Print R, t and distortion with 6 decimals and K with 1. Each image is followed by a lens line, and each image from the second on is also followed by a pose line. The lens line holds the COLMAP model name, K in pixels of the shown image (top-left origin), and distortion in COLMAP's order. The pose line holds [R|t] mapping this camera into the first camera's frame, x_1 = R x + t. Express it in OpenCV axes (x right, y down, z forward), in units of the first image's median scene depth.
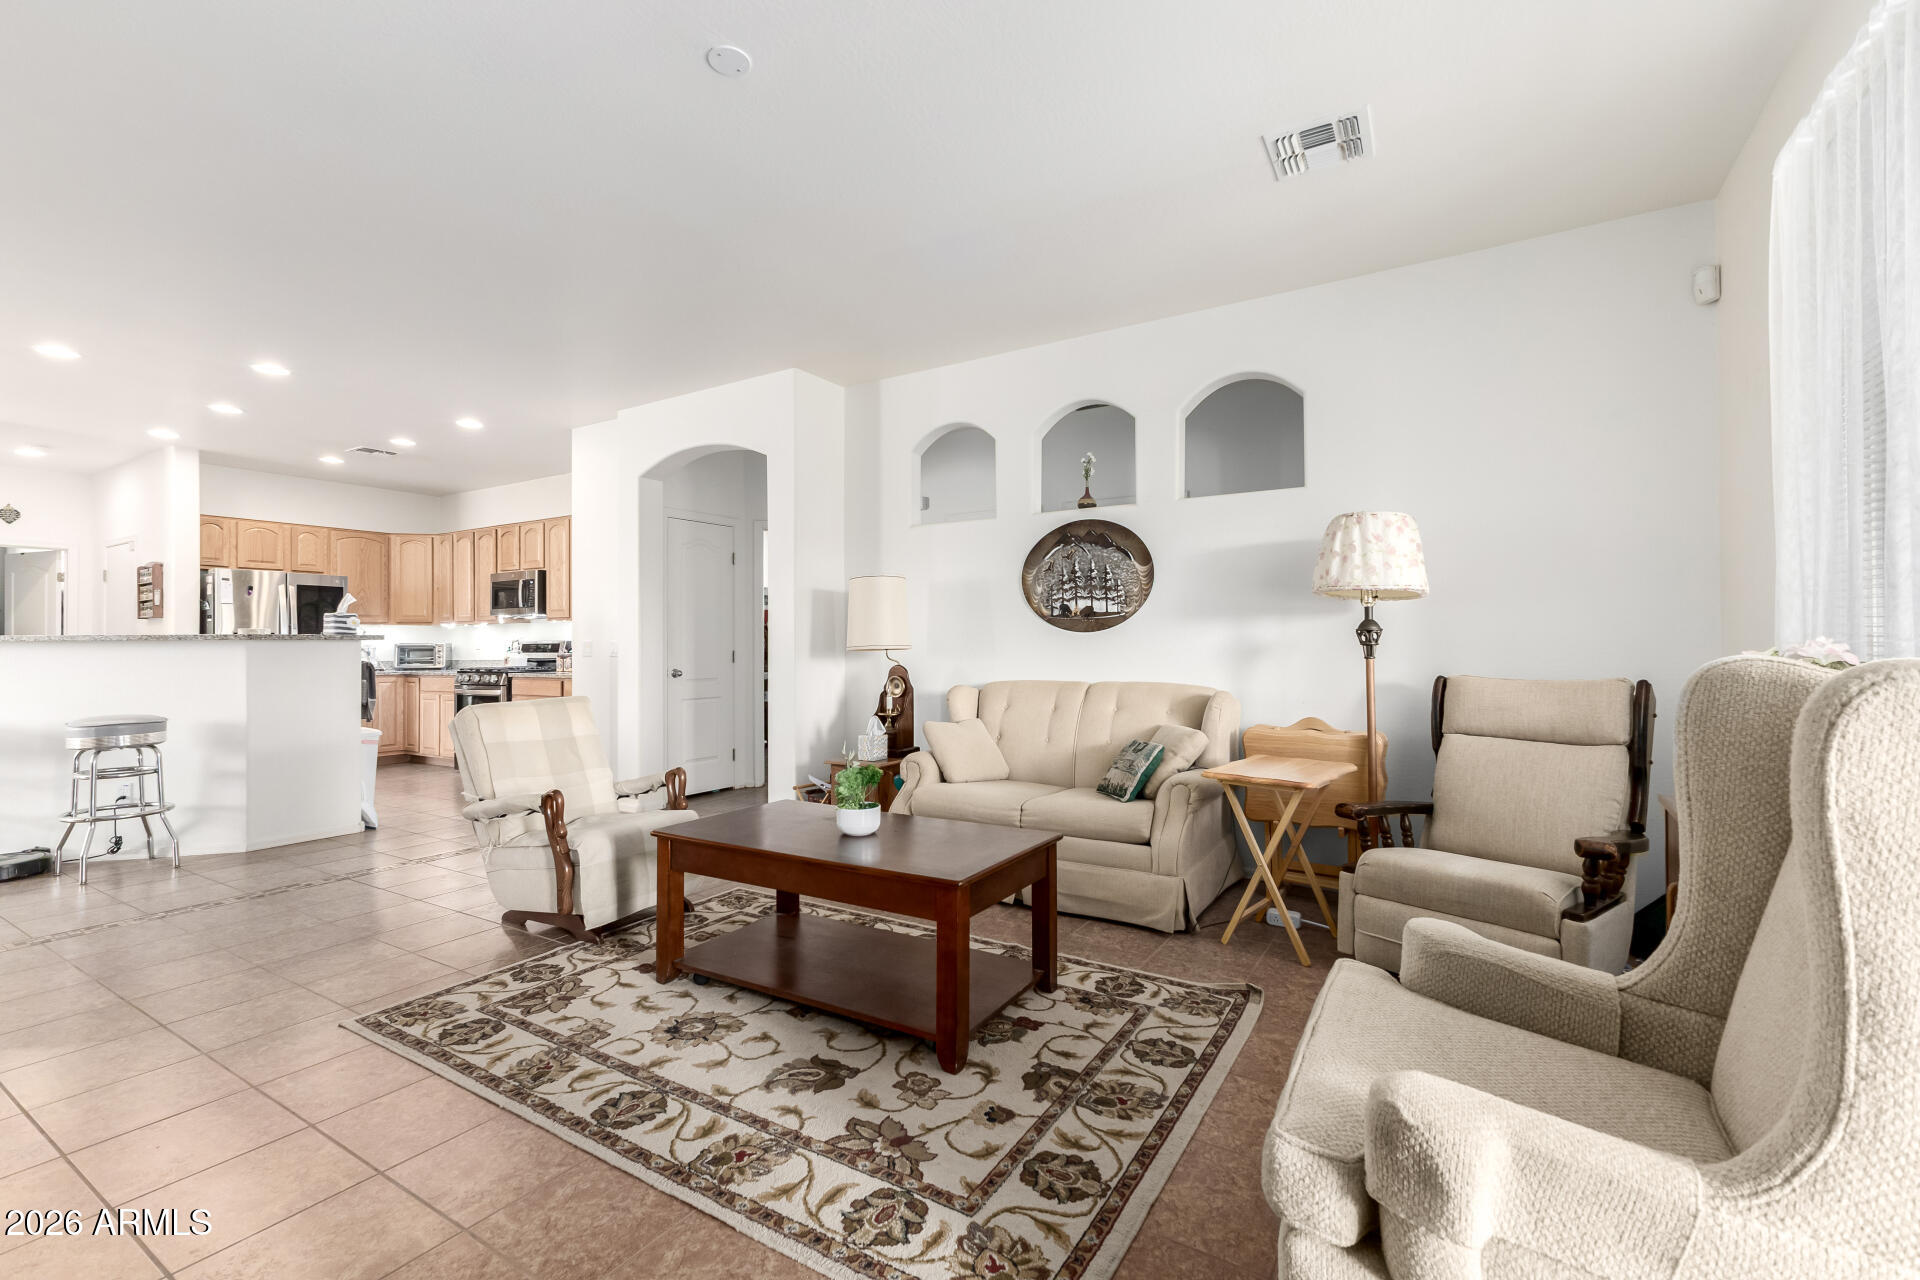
lens RADIAL K [[829.8, 0, 956.9], [0, 829.8, 636.8], [0, 0, 1]] dist [0.016935, -0.005849]
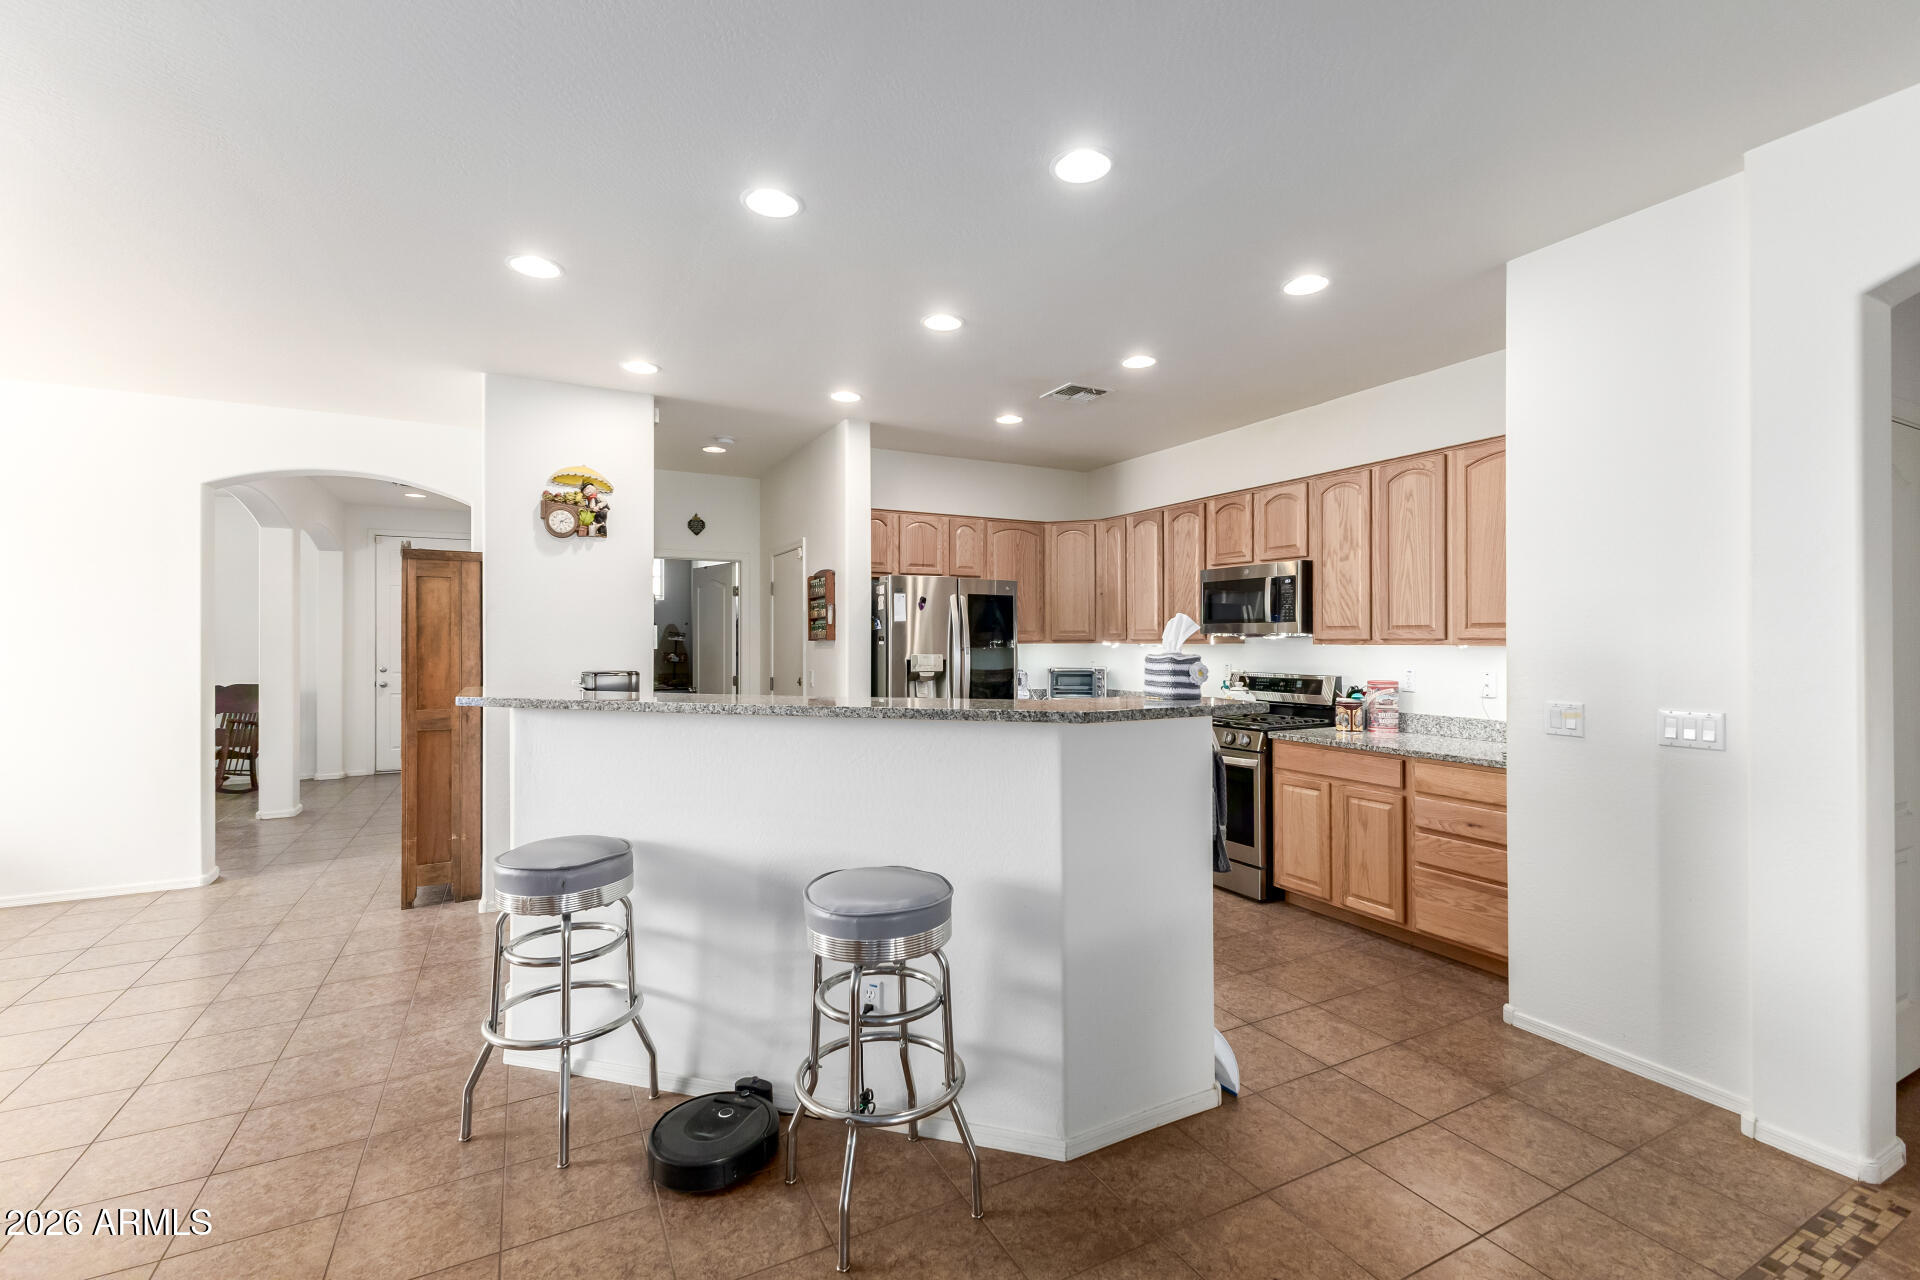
lens RADIAL K [[829.8, 0, 956.9], [0, 829.8, 636.8], [0, 0, 1]] dist [0.016935, -0.005849]
pose [[0.862634, 0.004100, -0.505812, -0.410442], [0.000055, 0.999966, 0.008199, -0.029324], [0.505828, -0.007101, 0.862605, 0.346831]]
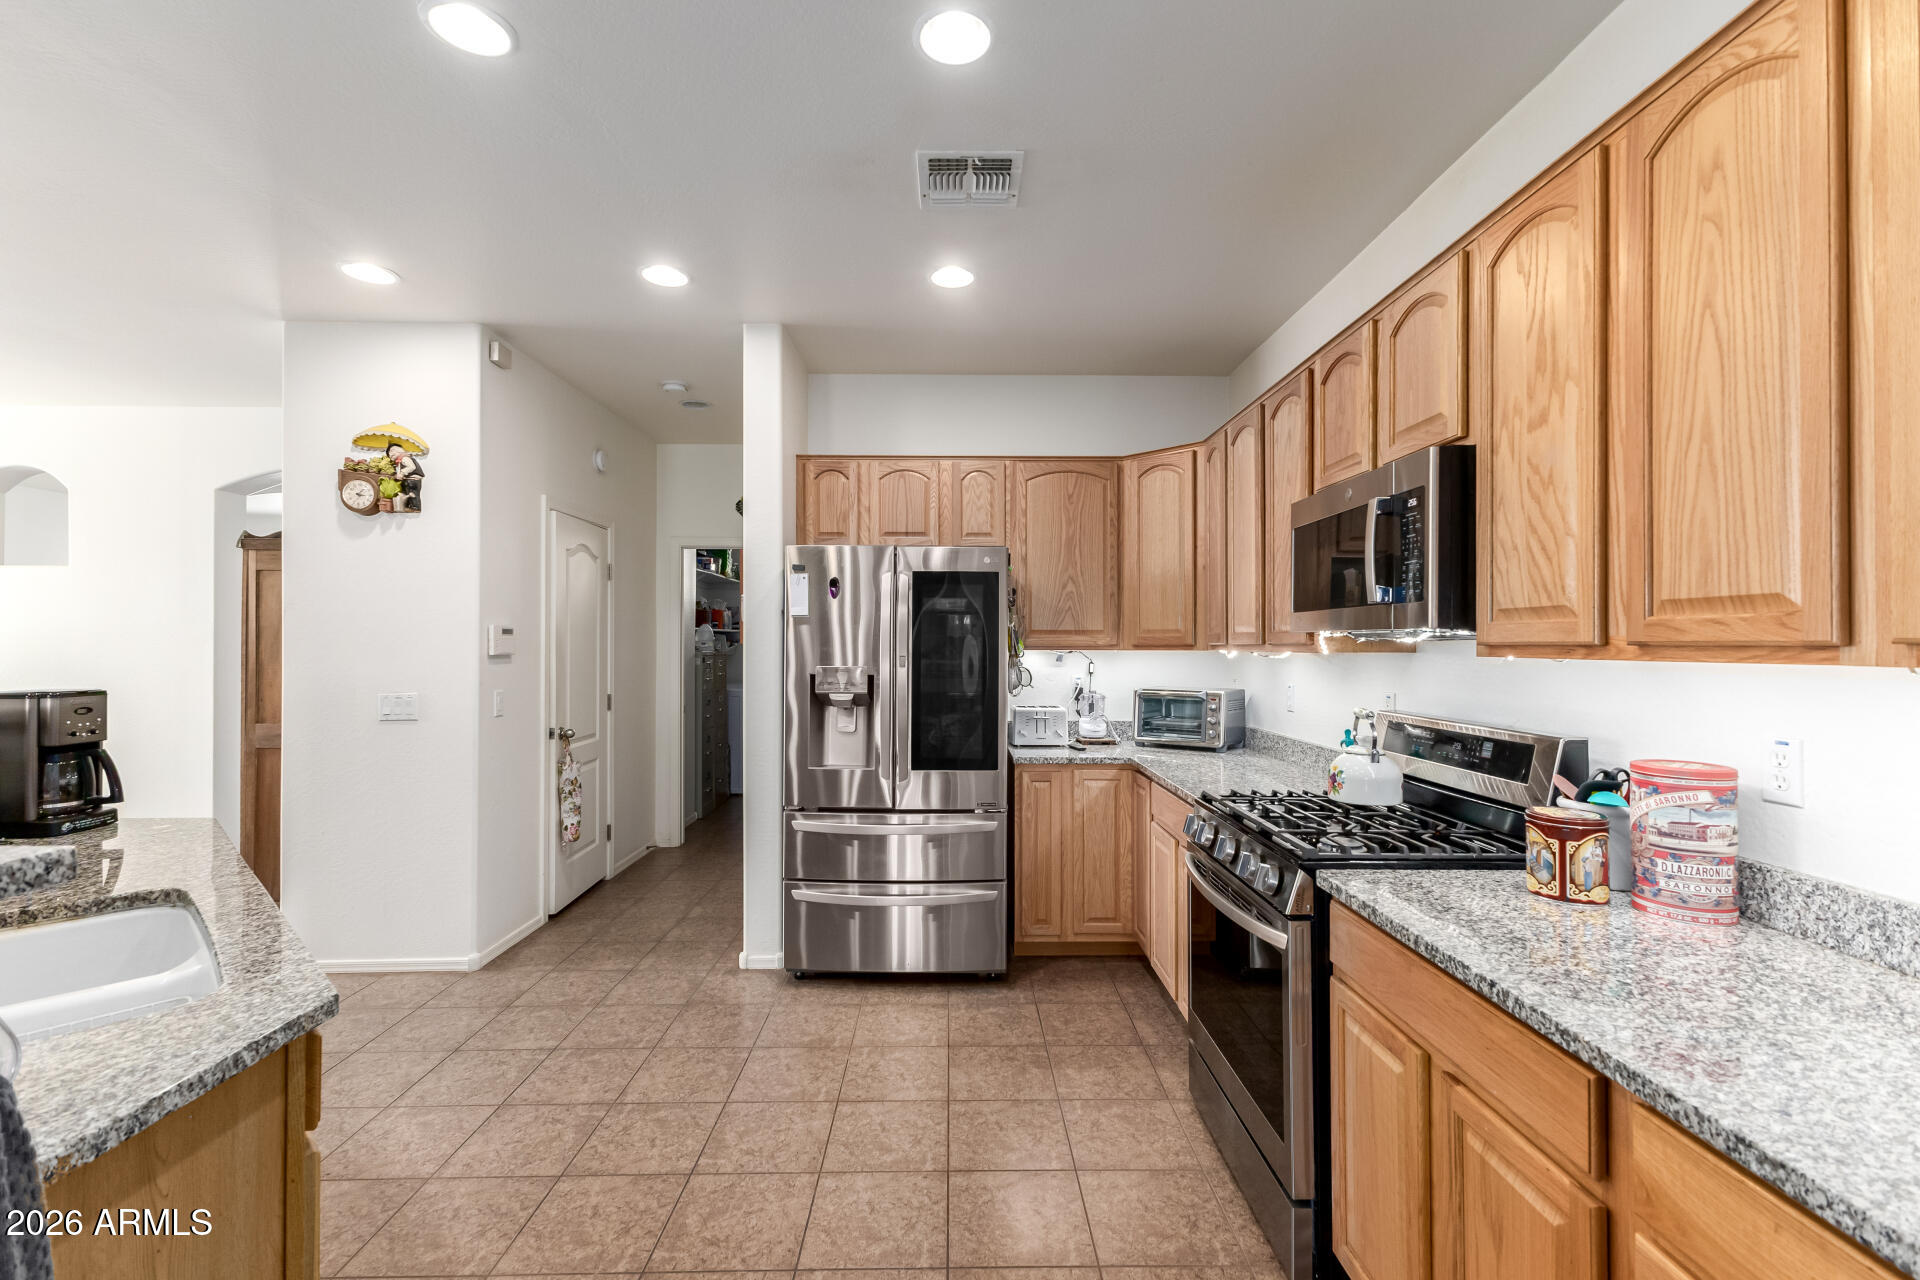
lens RADIAL K [[829.8, 0, 956.9], [0, 829.8, 636.8], [0, 0, 1]] dist [0.016935, -0.005849]
pose [[0.539616, -0.001133, -0.841910, -0.372150], [0.003077, 0.999995, 0.000626, -0.025212], [0.841905, -0.002928, 0.539617, 0.746302]]
